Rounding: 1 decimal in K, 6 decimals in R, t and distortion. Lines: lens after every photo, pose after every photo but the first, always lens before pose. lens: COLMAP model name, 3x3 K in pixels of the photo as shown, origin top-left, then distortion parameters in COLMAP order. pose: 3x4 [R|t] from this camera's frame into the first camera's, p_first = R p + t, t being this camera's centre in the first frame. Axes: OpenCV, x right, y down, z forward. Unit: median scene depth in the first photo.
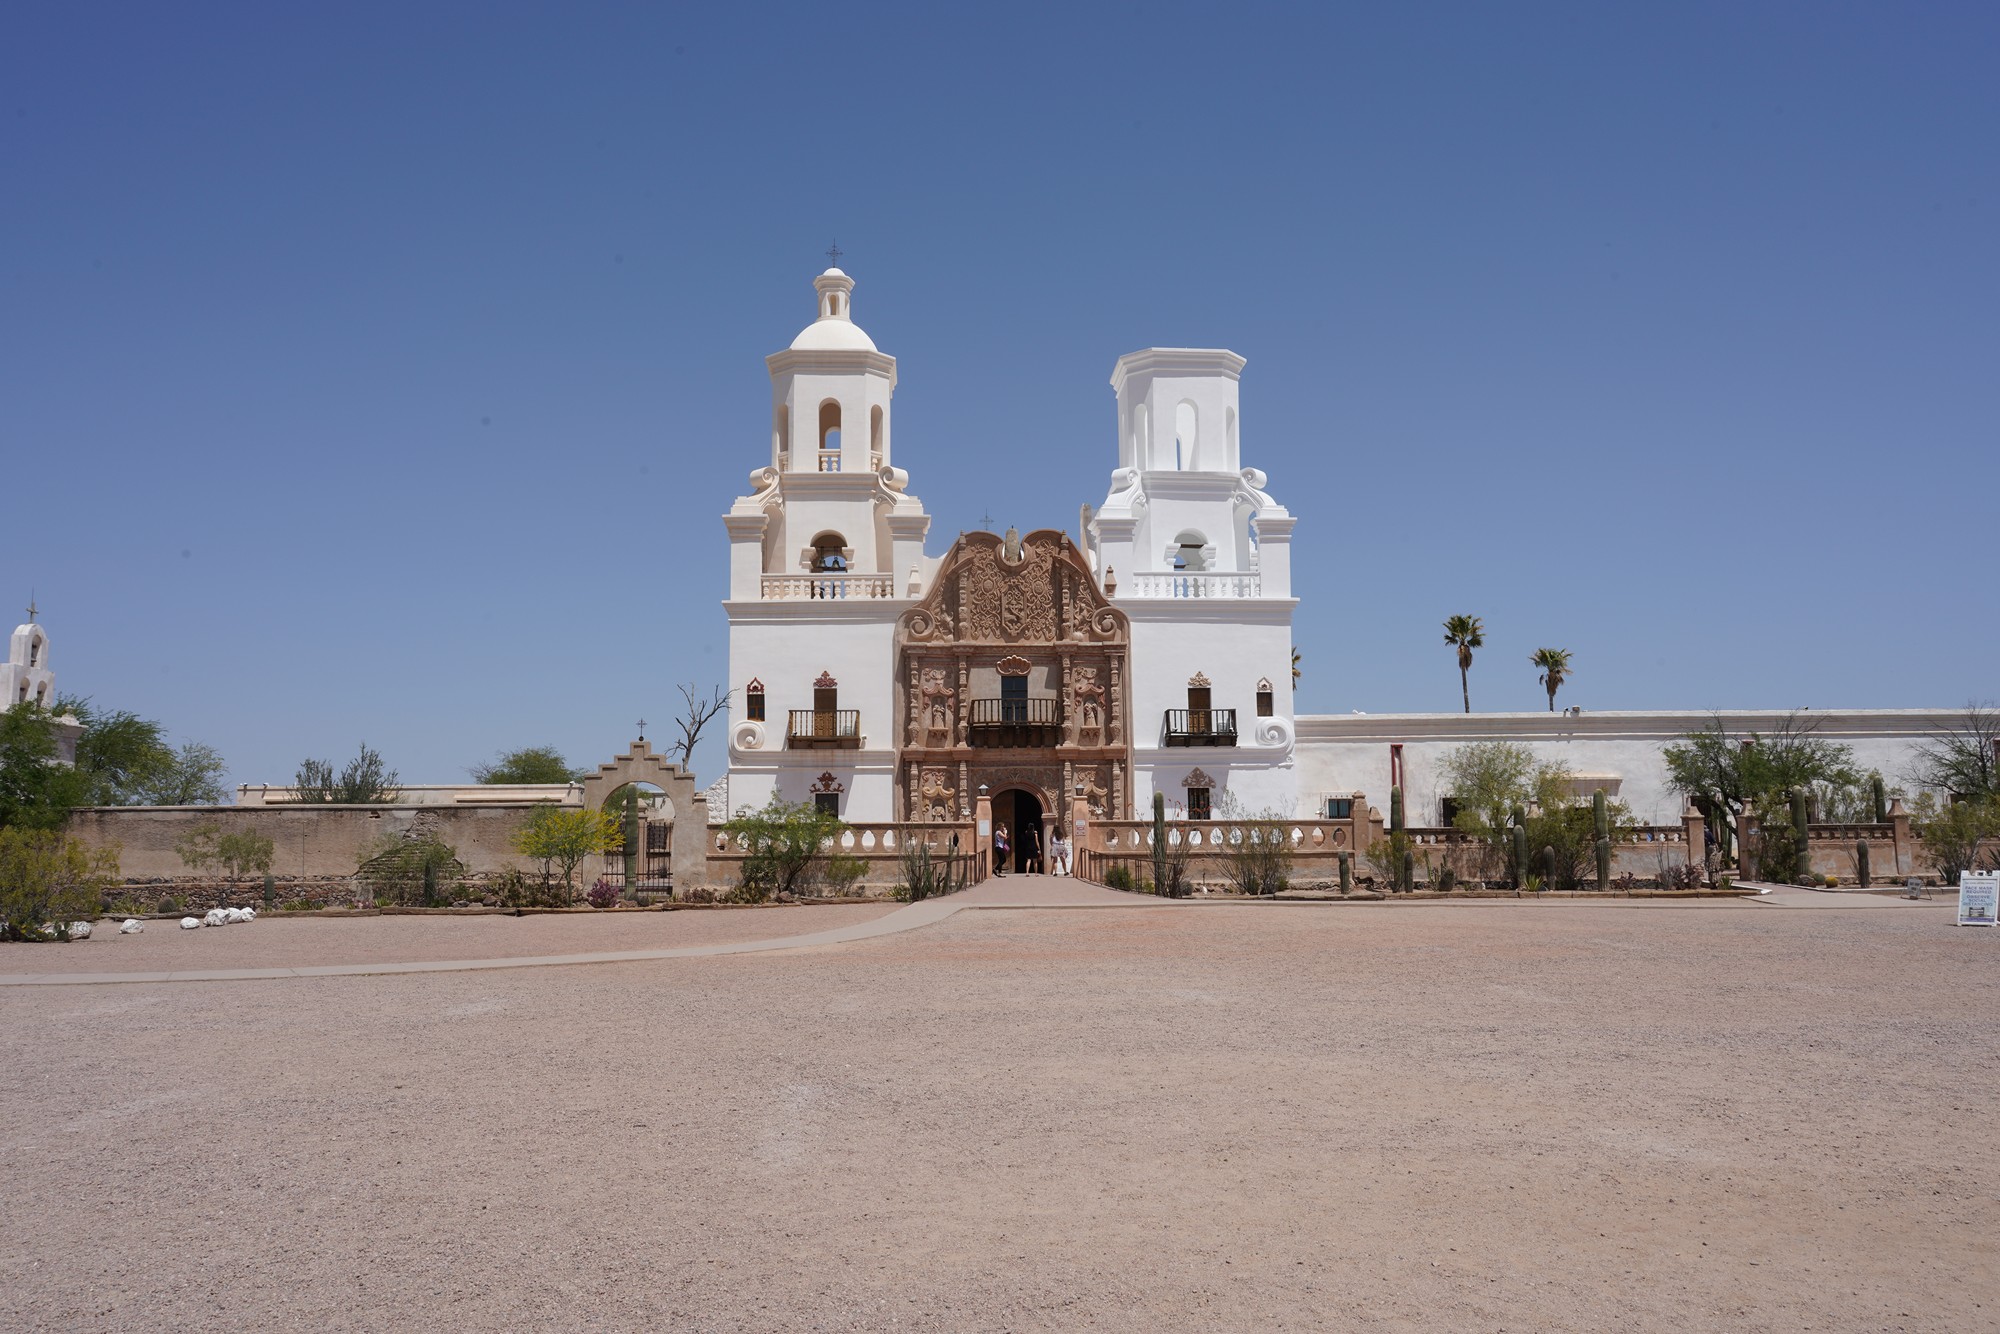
lens RADIAL K [[1622.9, 0, 1000.2], [0, 1622.9, 671.6], [0, 0, 1]] dist [-0.011405, -0.000296]
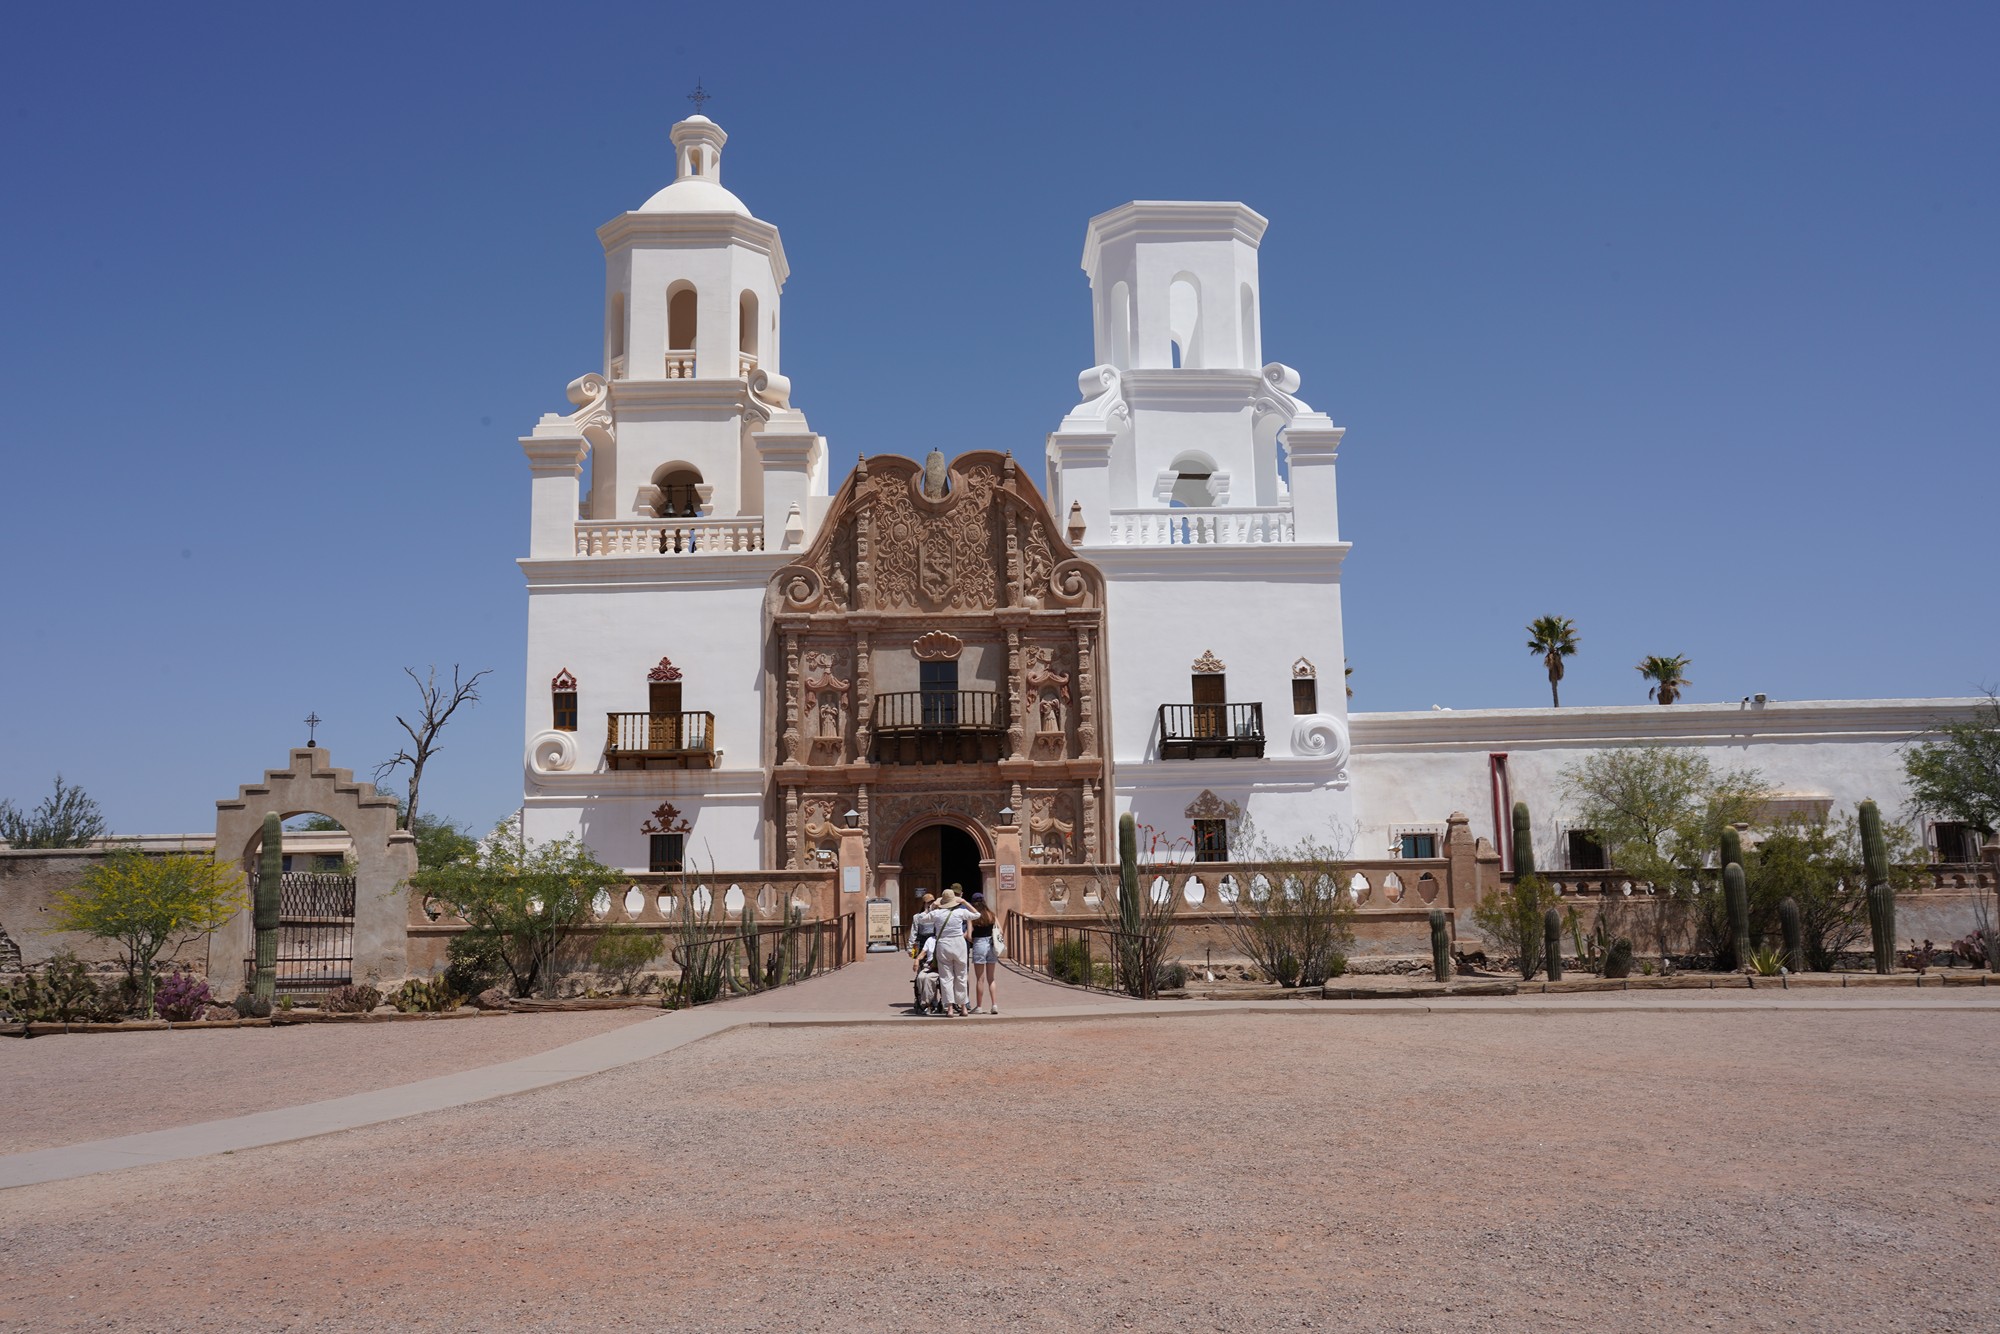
lens RADIAL K [[1622.9, 0, 999.3], [0, 1622.9, 665.5], [0, 0, 1]] dist [-0.011405, -0.000296]
pose [[0.999498, -0.015720, -0.027490, 0.053427], [0.014535, 0.998978, -0.042794, 0.034702], [0.028135, 0.042373, 0.998706, 0.312575]]
